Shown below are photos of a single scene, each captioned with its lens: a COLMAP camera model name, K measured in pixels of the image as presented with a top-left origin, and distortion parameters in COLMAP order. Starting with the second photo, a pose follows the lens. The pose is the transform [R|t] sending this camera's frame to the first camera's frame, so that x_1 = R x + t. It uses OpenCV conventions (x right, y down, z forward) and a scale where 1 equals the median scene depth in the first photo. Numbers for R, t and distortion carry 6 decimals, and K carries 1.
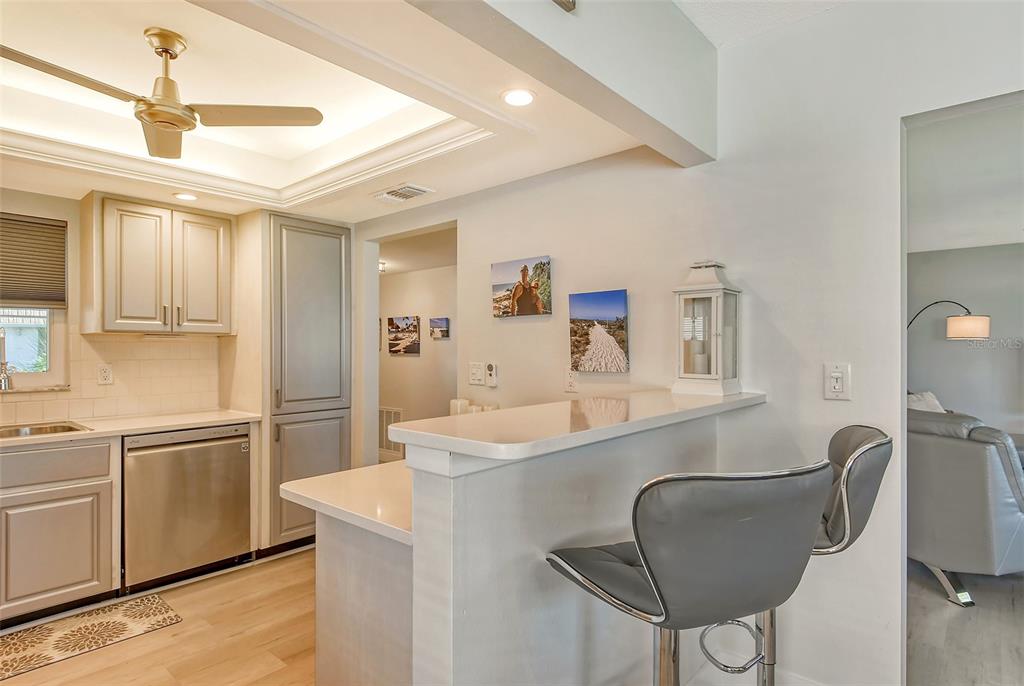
lens RADIAL K [[529.6, 0, 560.4], [0, 529.6, 342.9], [0, 0, 1]] dist [0.001855, 0.000197]
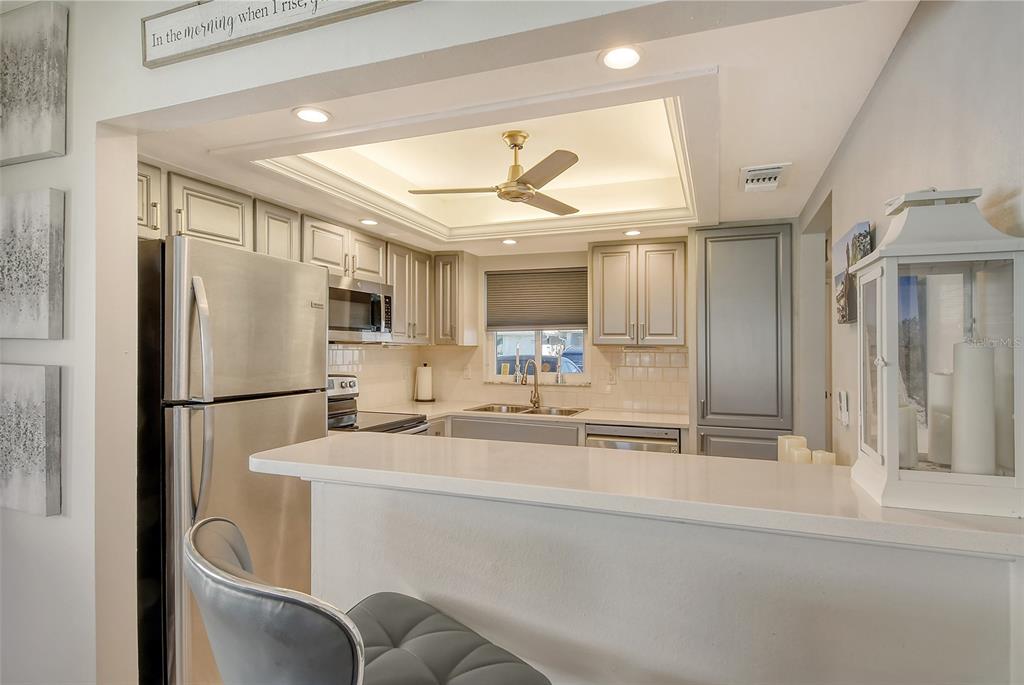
lens RADIAL K [[554.3, 0, 512.0], [0, 554.3, 342.5], [0, 0, 1]] dist [-0.000402, -0.000515]
pose [[0.299655, -0.008226, -0.954012, 0.401220], [-0.002693, 0.999952, -0.009468, -0.013368], [0.954044, 0.005406, 0.299618, 0.354751]]
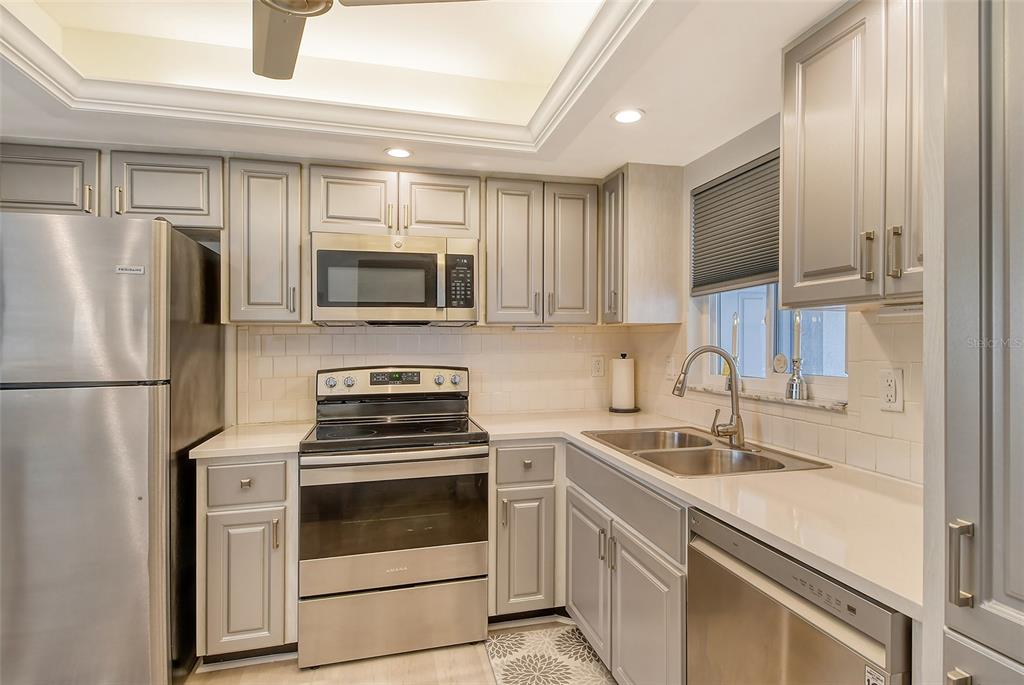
lens RADIAL K [[543.8, 0, 509.5], [0, 543.8, 344.8], [0, 0, 1]] dist [-0.000492, -0.001226]
pose [[-0.601514, 0.008514, -0.798817, -0.247682], [0.012882, 0.999917, 0.000956, 0.012036], [0.798758, -0.009715, -0.601574, 1.036851]]
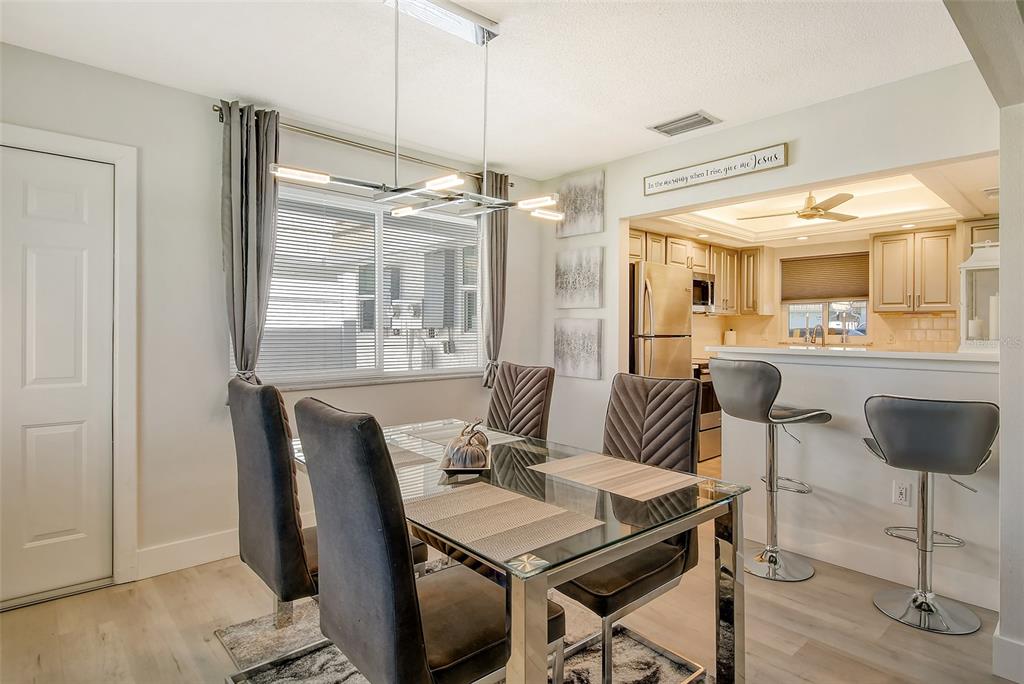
lens RADIAL K [[553.0, 0, 513.4], [0, 553.0, 336.6], [0, 0, 1]] dist [-0.001596, -0.001245]
pose [[-0.161389, 0.015649, -0.986767, 1.096164], [0.002125, 0.999877, 0.015509, 0.027650], [0.986889, 0.000407, -0.161402, 0.099105]]
